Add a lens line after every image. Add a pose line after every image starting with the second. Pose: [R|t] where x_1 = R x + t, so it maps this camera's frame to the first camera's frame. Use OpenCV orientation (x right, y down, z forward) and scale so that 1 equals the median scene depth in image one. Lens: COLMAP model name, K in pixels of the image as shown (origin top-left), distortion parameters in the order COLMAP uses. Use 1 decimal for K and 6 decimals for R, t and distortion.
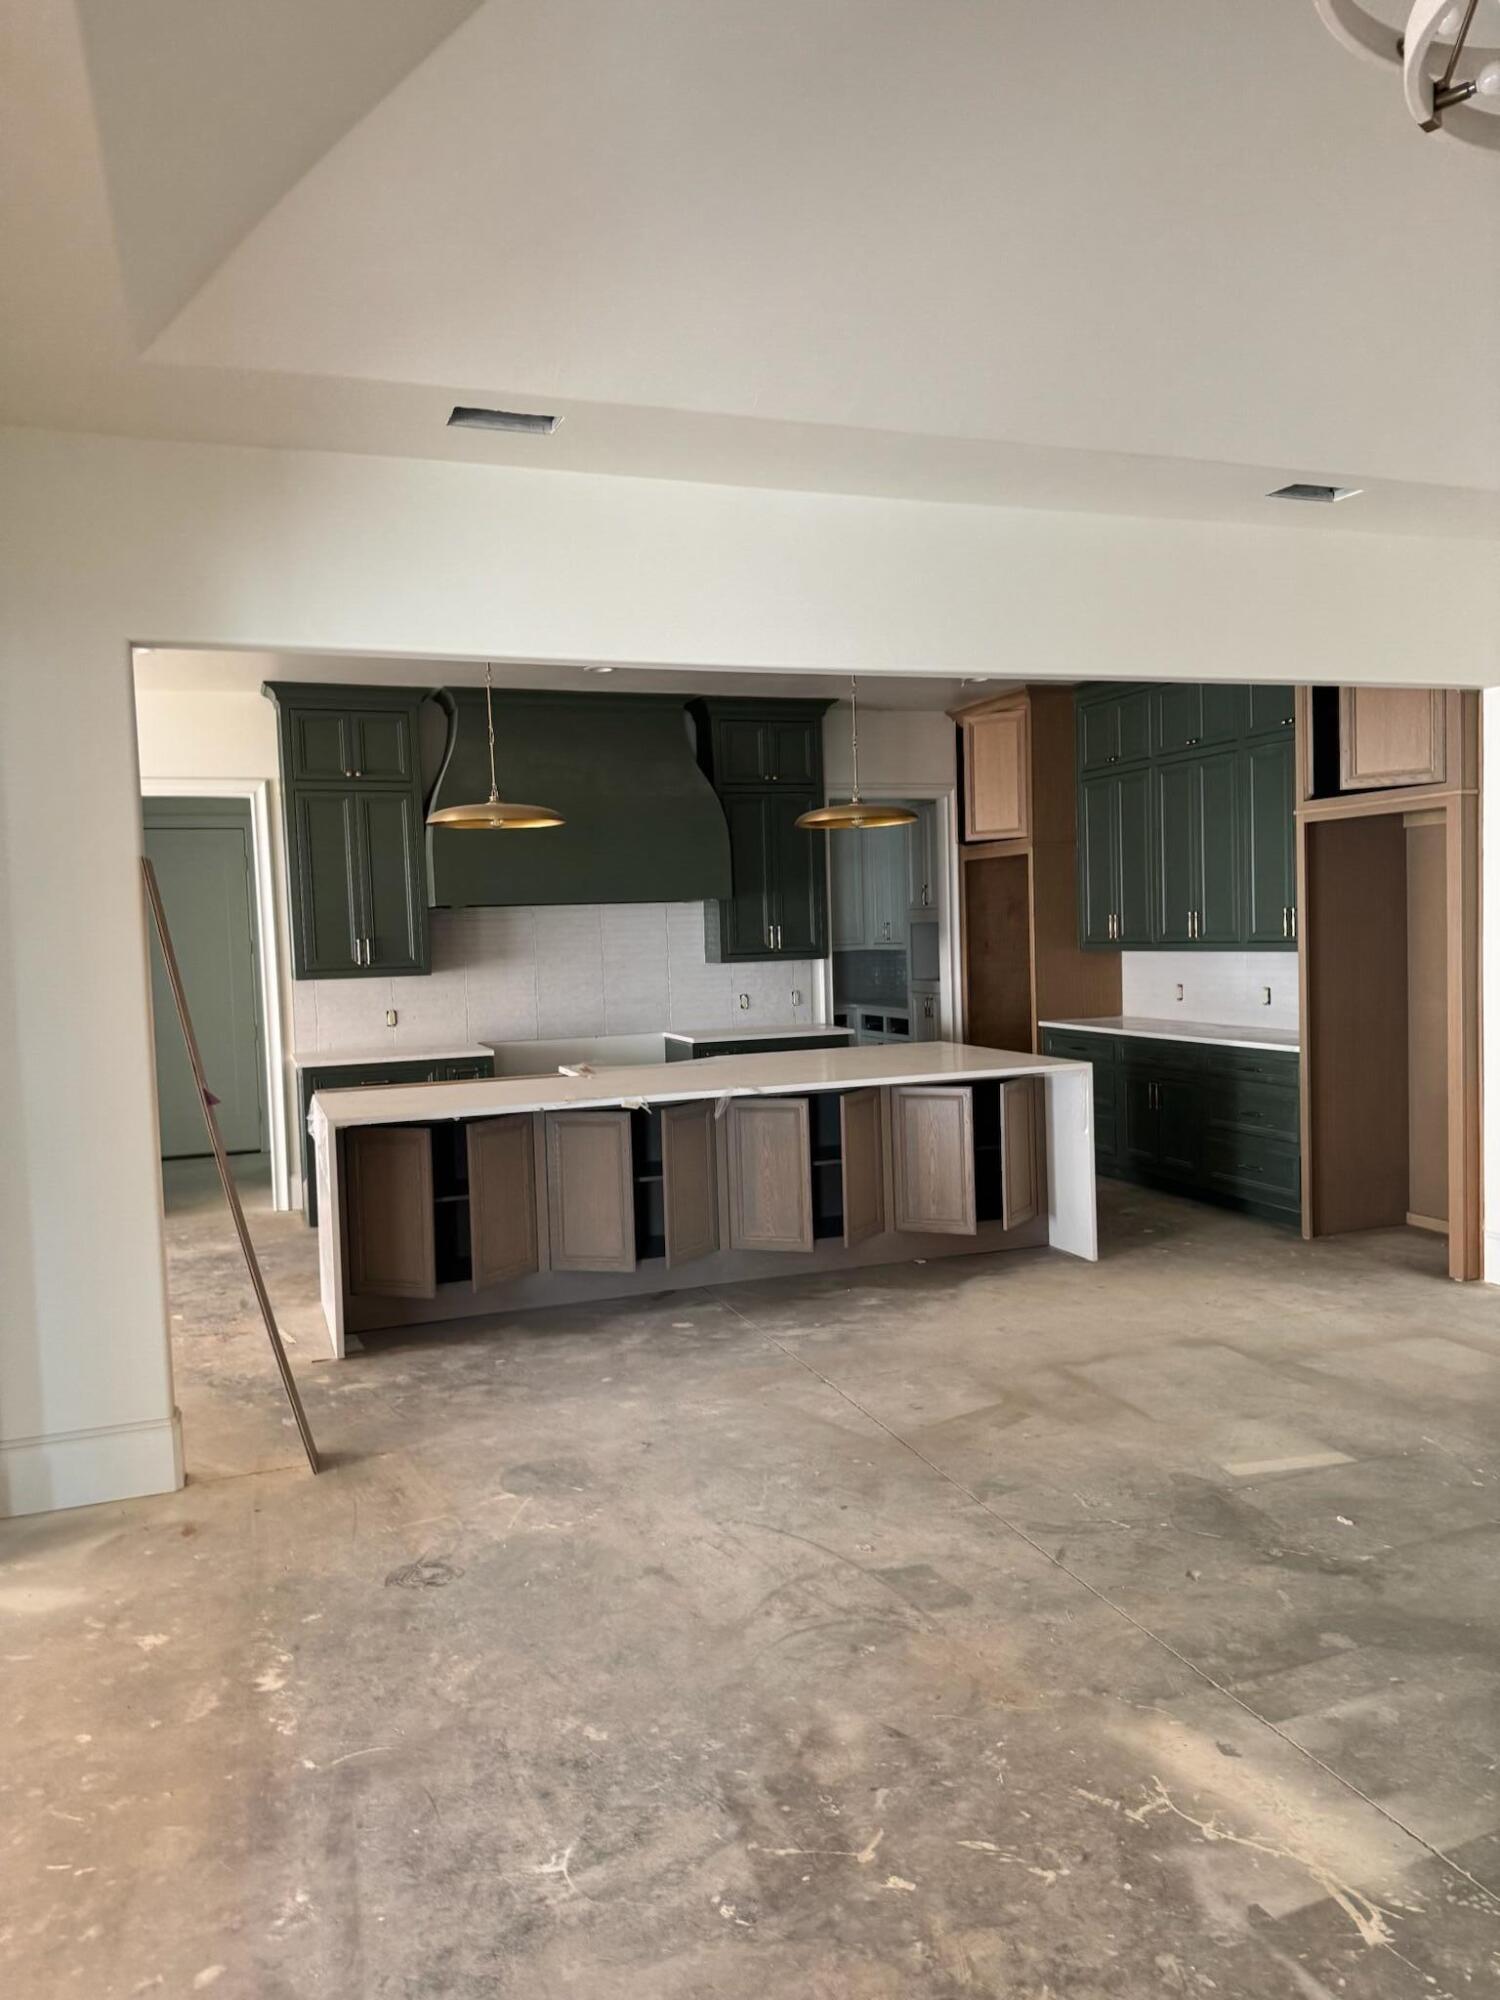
lens RADIAL K [[1398.1, 0, 748.4], [0, 1398.1, 999.7], [0, 0, 1]] dist [0.031498, -0.035351]
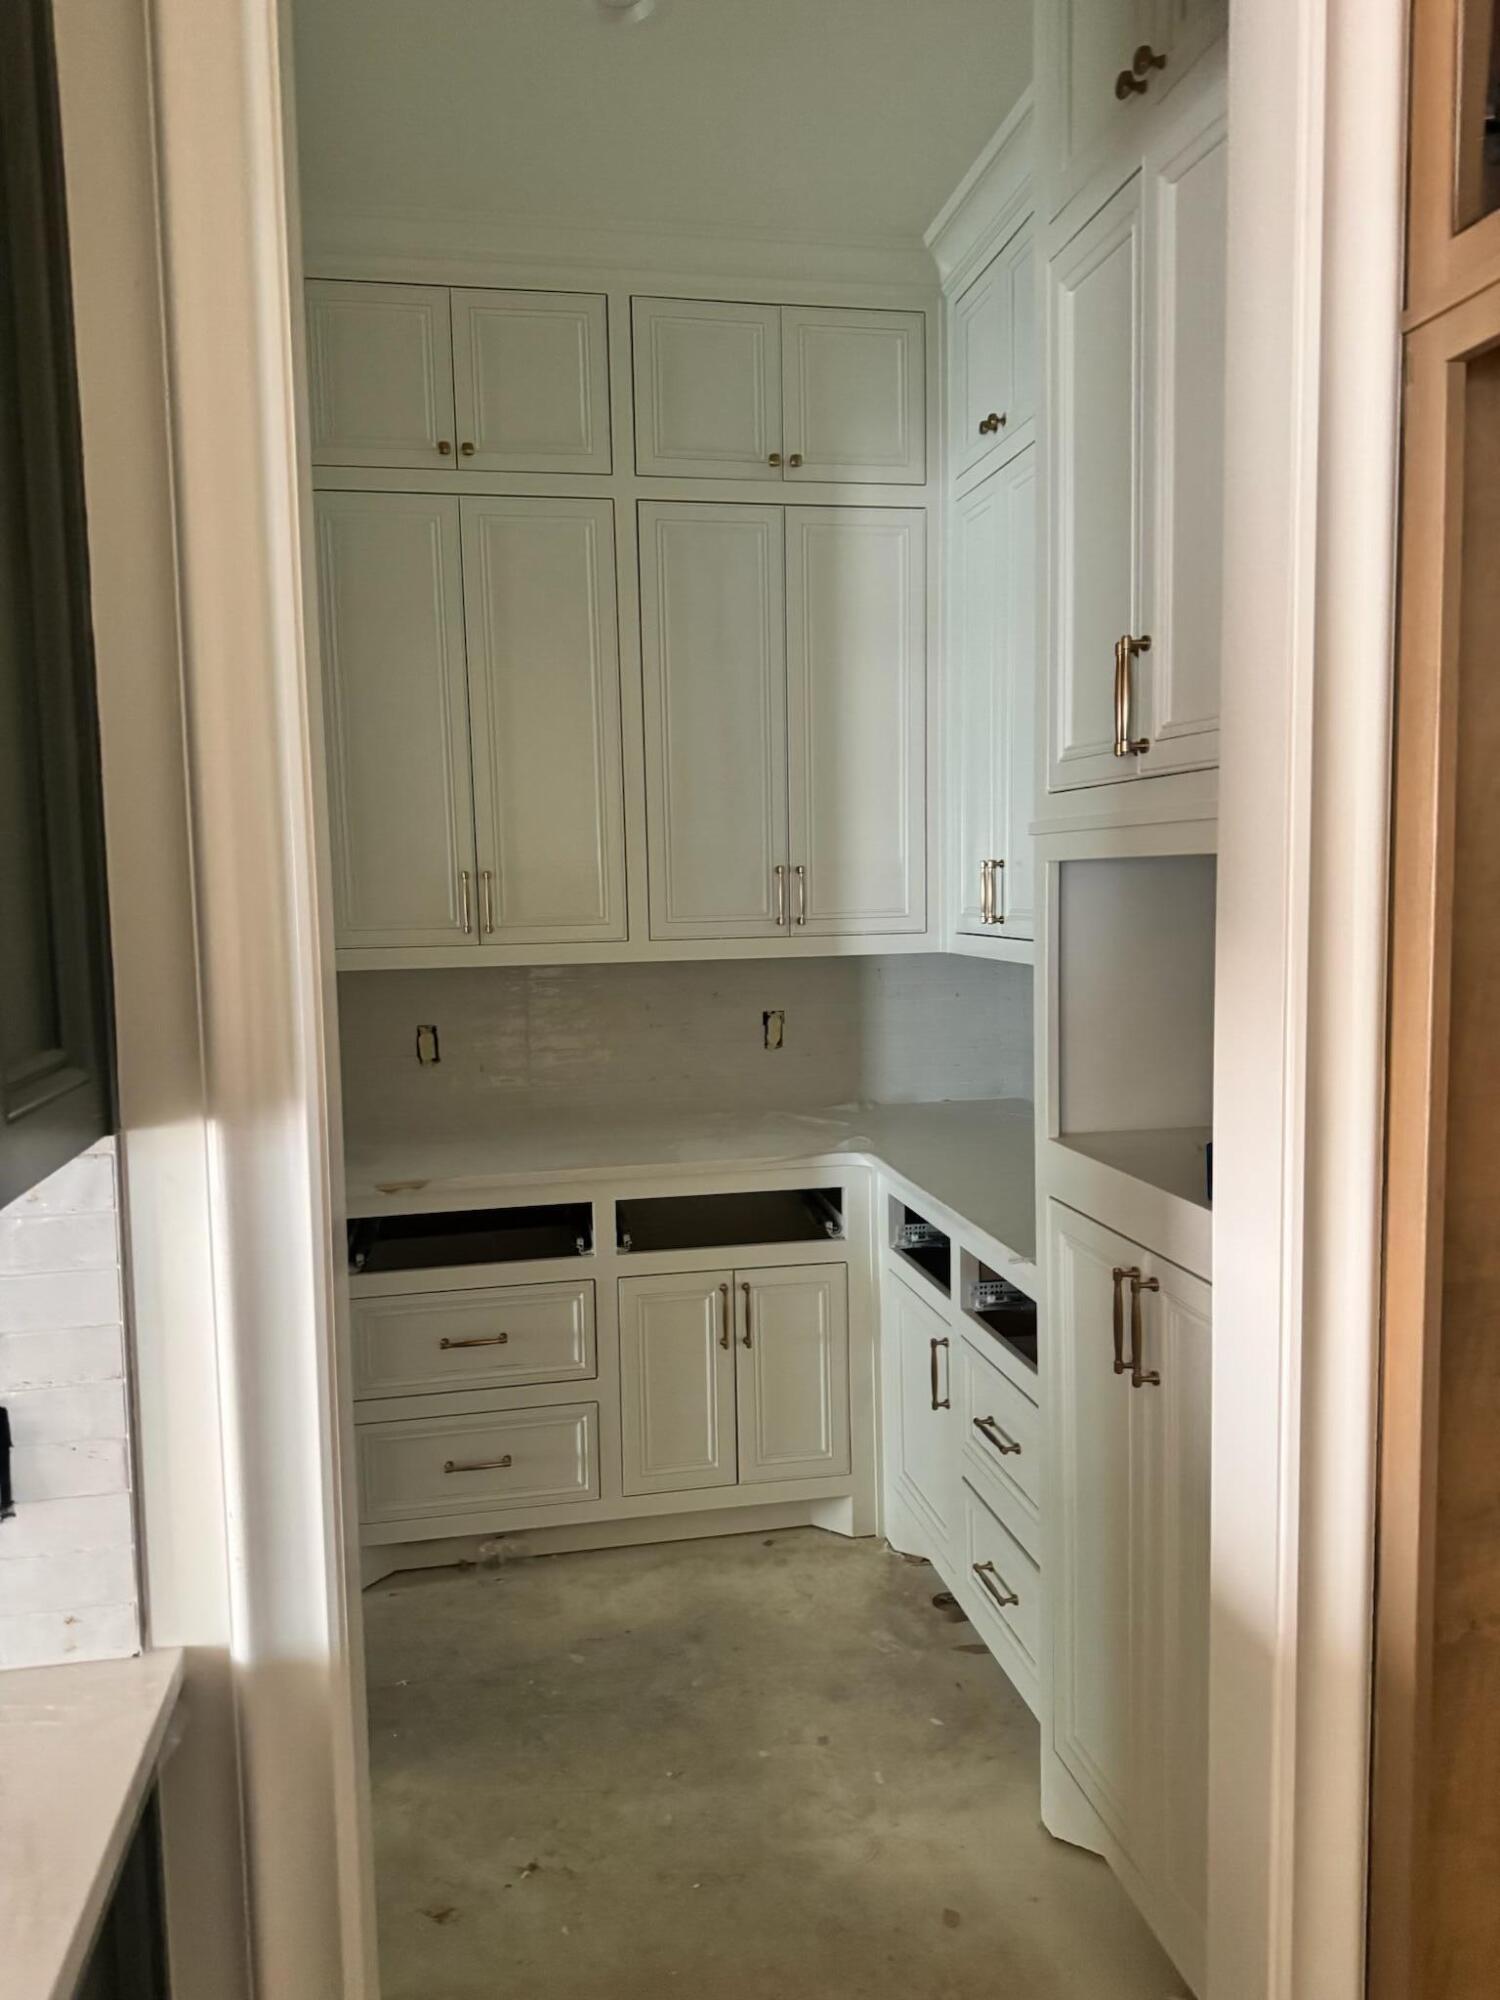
lens RADIAL K [[1398.1, 0, 749.8], [0, 1398.1, 993.7], [0, 0, 1]] dist [0.031498, -0.035351]
pose [[0.981921, 0.026047, -0.187491, 0.149618], [-0.020126, 0.999239, 0.033419, -0.055674], [0.188219, -0.029041, 0.981698, 1.073058]]
